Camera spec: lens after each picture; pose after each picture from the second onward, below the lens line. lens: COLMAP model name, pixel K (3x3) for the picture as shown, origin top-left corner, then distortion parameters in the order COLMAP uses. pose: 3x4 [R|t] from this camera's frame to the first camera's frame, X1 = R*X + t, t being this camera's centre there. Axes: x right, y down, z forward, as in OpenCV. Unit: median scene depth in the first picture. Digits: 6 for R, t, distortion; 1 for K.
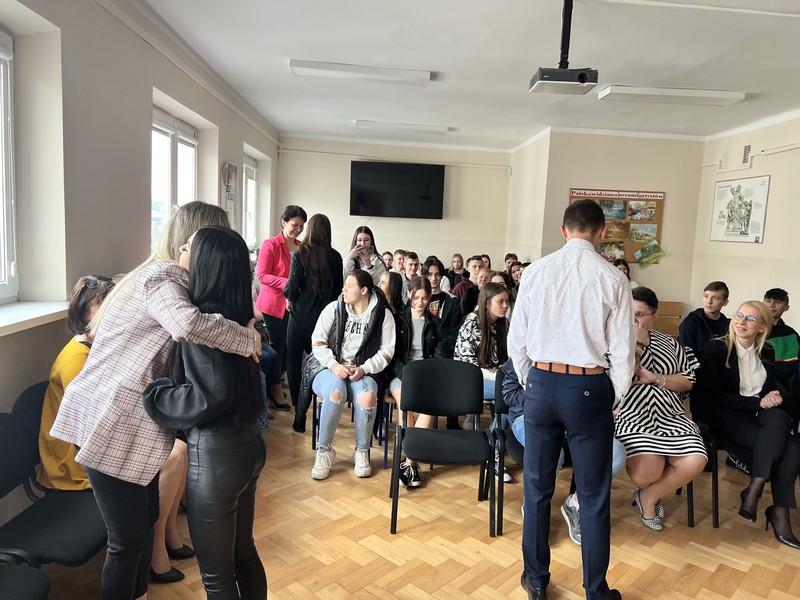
lens RADIAL K [[608.8, 0, 403.5], [0, 608.8, 298.3], [0, 0, 1]] dist [0.049956, -0.058425]
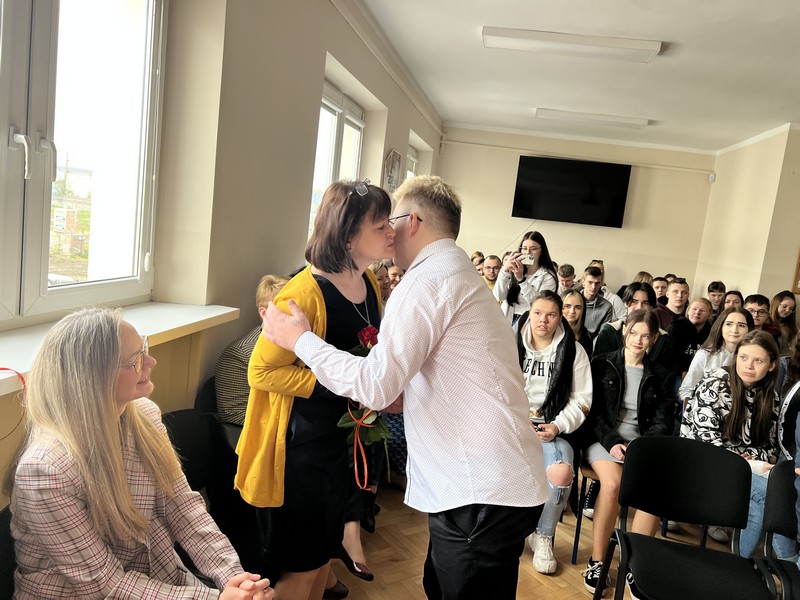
lens RADIAL K [[608.8, 0, 397.7], [0, 608.8, 300.6], [0, 0, 1]] dist [0.049956, -0.058425]
pose [[0.970987, 0.097752, -0.218238, -0.075190], [-0.096455, 0.995199, 0.016619, -0.022395], [0.218815, 0.004913, 0.975754, 0.157920]]
